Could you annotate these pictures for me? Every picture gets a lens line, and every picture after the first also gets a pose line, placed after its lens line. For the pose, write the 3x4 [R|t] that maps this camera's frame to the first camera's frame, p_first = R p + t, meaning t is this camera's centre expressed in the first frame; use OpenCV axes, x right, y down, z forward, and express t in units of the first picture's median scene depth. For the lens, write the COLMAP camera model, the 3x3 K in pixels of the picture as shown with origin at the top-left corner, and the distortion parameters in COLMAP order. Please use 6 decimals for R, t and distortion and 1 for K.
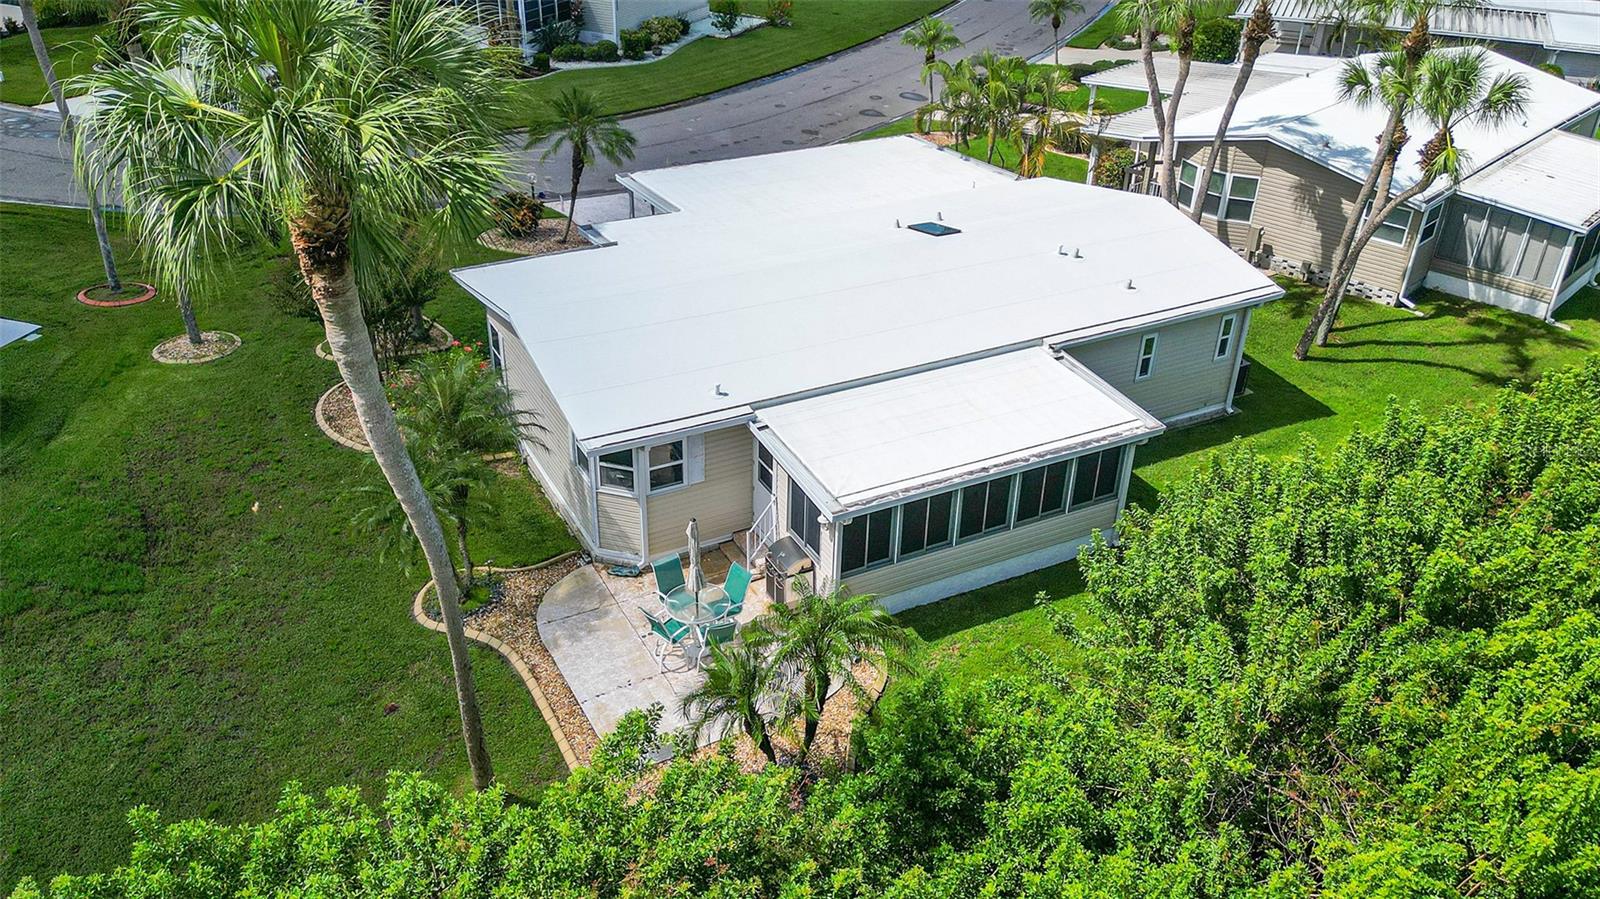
lens RADIAL K [[1189.6, 0, 800.0], [0, 1189.6, 449.5], [0, 0, 1]] dist [0.002723, 0.001349]
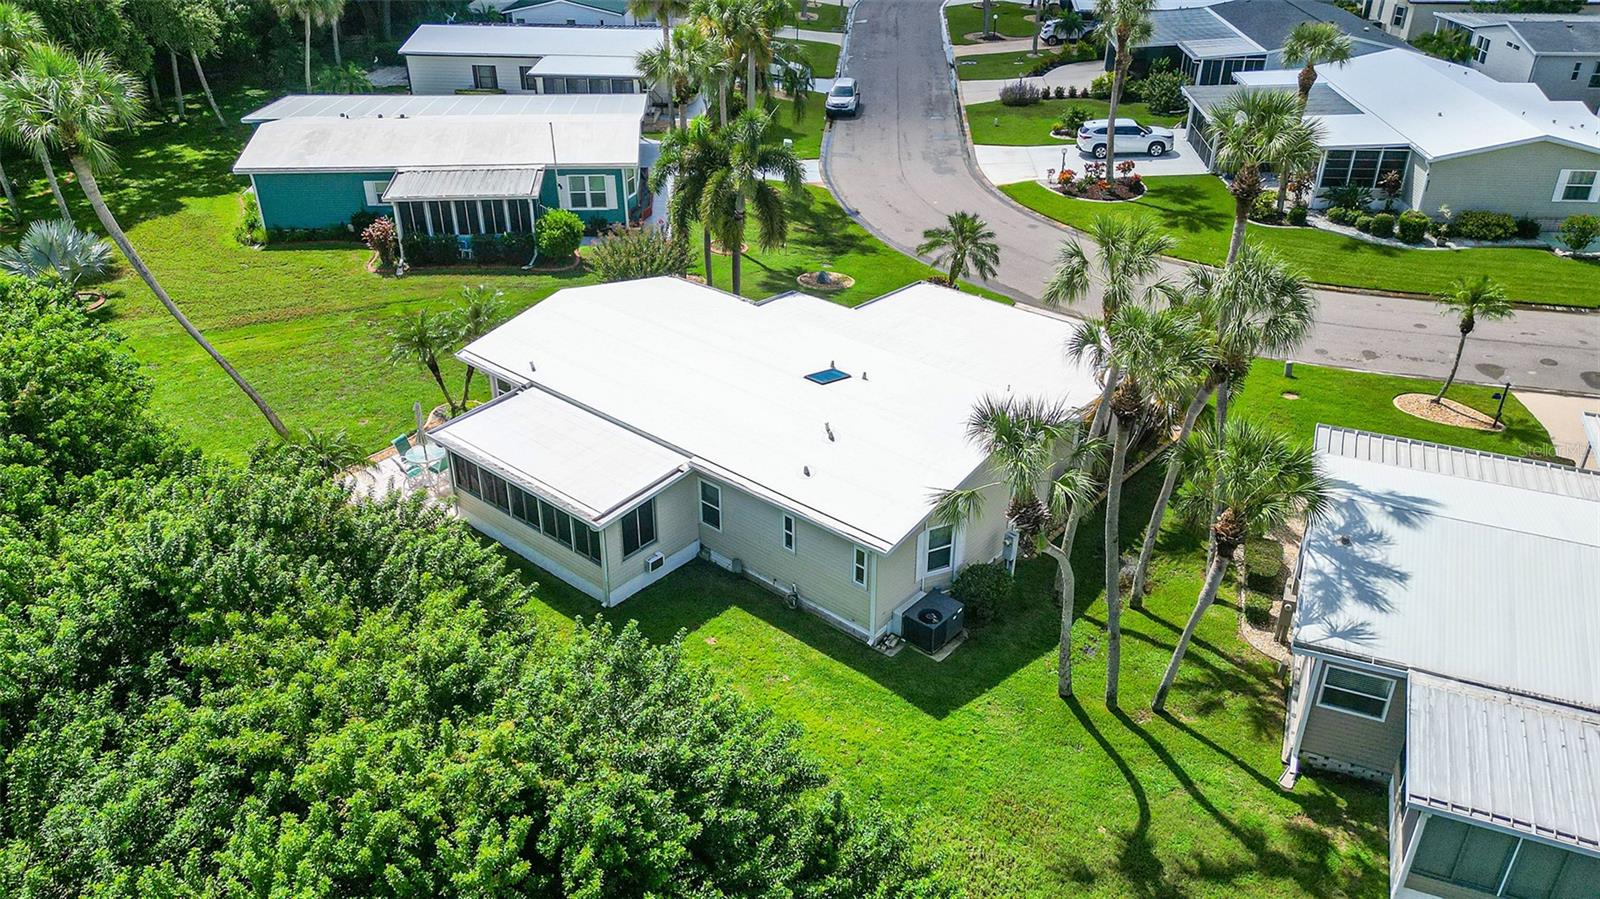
lens RADIAL K [[1189.6, 0, 800.0], [0, 1189.6, 449.5], [0, 0, 1]] dist [0.002723, 0.001349]
pose [[0.372425, 0.433983, -0.820341, 1.003647], [-0.469042, 0.850747, 0.237129, -0.353246], [0.800812, 0.296461, 0.520395, 0.329485]]
